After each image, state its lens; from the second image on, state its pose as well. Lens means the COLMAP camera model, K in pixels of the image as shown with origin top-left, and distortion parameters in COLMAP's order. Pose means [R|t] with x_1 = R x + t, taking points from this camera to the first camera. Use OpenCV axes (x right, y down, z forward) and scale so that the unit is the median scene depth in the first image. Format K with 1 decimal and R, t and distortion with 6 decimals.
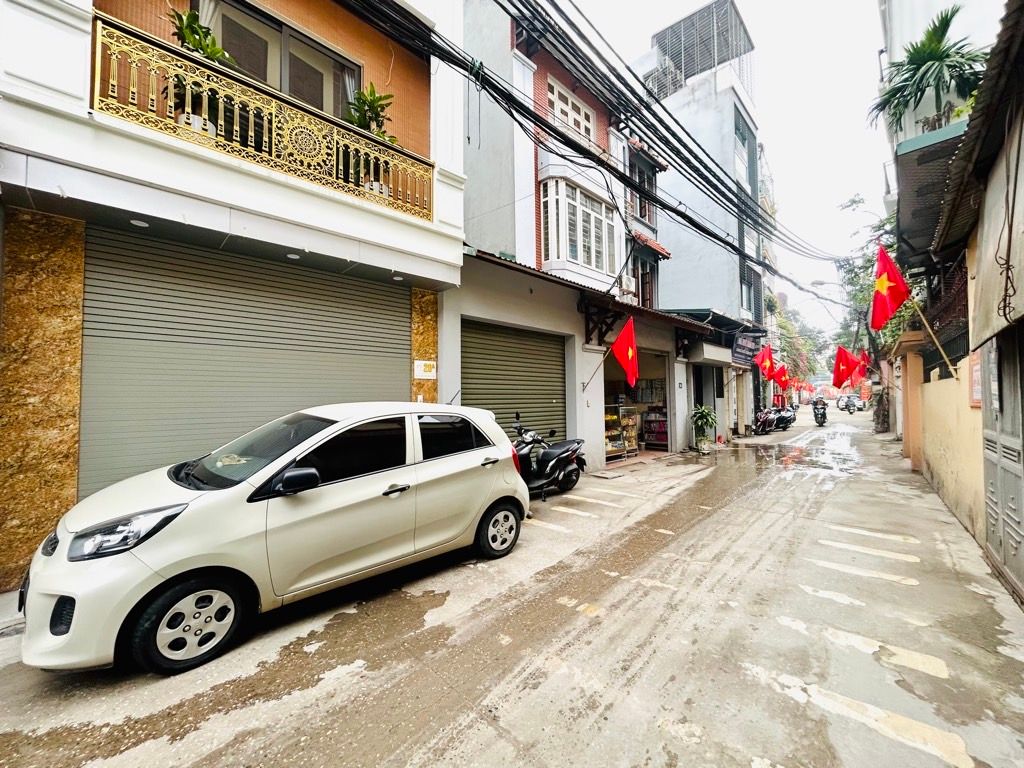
lens RADIAL K [[416.3, 0, 514.4], [0, 416.3, 385.3], [0, 0, 1]] dist [0.000266, 0.000802]
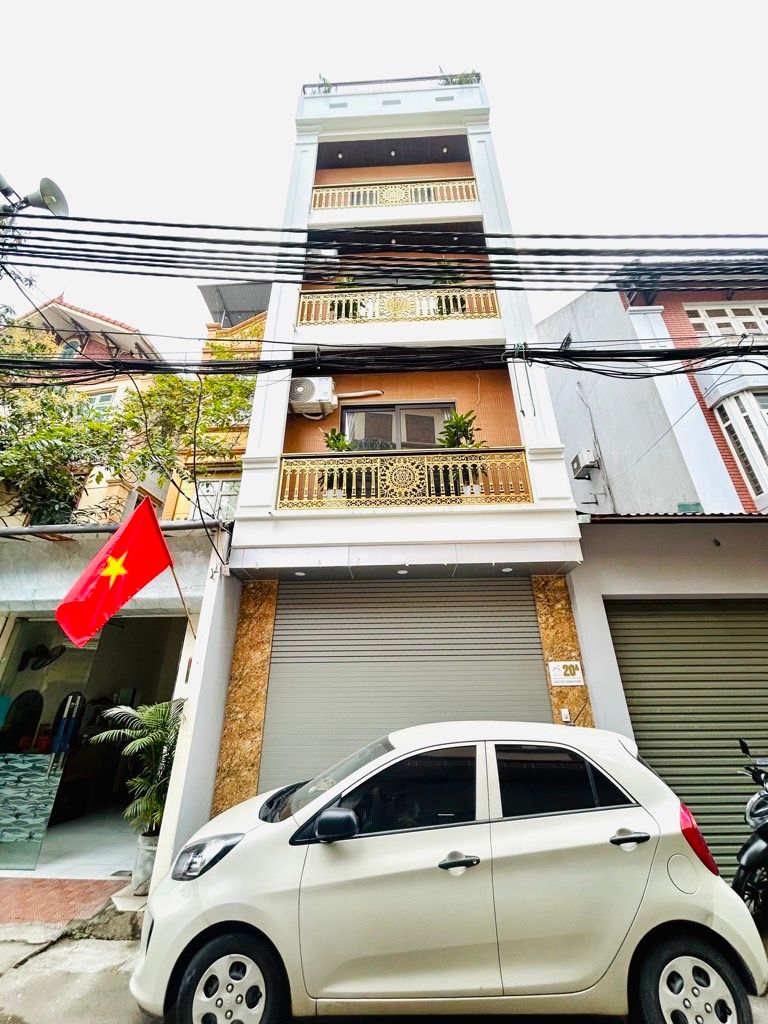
lens RADIAL K [[416.3, 0, 384.5], [0, 416.3, 514.7], [0, 0, 1]] dist [0.000266, 0.000802]
pose [[0.694150, -0.300653, -0.654036, 0.205958], [0.026976, 0.918825, -0.393743, -0.015811], [0.719325, 0.255674, 0.645912, 0.213380]]
